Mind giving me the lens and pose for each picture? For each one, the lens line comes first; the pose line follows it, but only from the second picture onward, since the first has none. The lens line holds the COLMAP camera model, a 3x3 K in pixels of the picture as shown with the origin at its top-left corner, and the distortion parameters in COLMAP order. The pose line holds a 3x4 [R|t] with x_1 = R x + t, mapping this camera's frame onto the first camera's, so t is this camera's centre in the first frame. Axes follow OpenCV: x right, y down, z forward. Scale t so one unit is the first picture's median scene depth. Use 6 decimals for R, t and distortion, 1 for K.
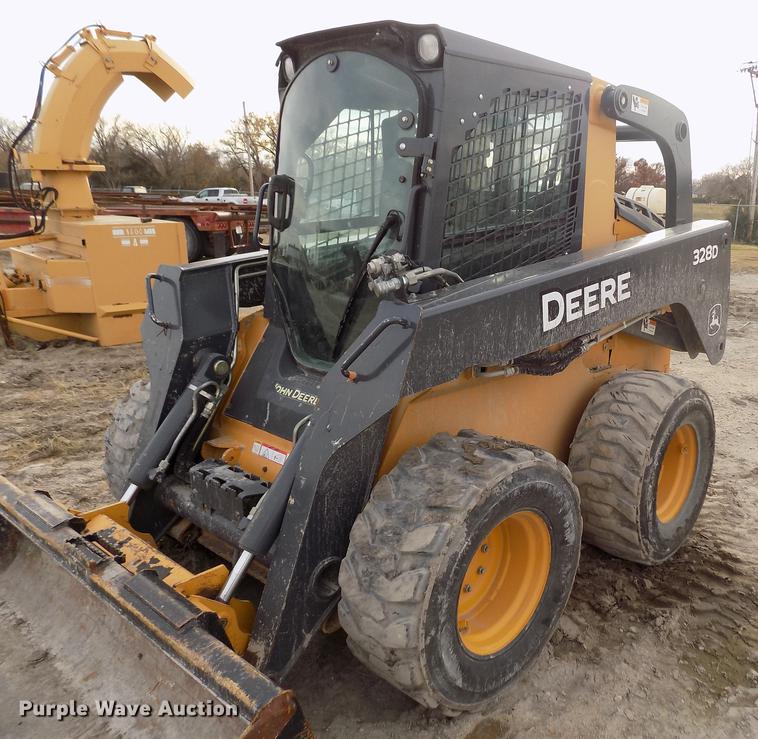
lens RADIAL K [[694.7, 0, 524.7], [0, 694.7, 380.8], [0, 0, 1]] dist [-0.077861, 0.070173]
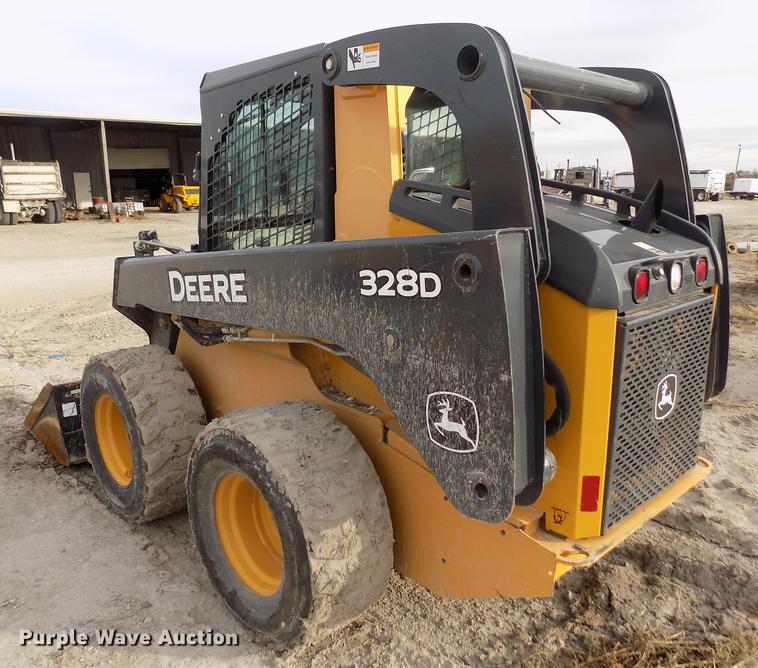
lens RADIAL K [[648.4, 0, 381.4], [0, 648.4, 359.7], [0, 0, 1]] dist [-0.053579, 0.001032]
pose [[-0.158845, 0.226033, -0.961081, 0.997702], [-0.248418, 0.932973, 0.260480, -0.330466], [0.955540, 0.280125, -0.092048, 1.339712]]
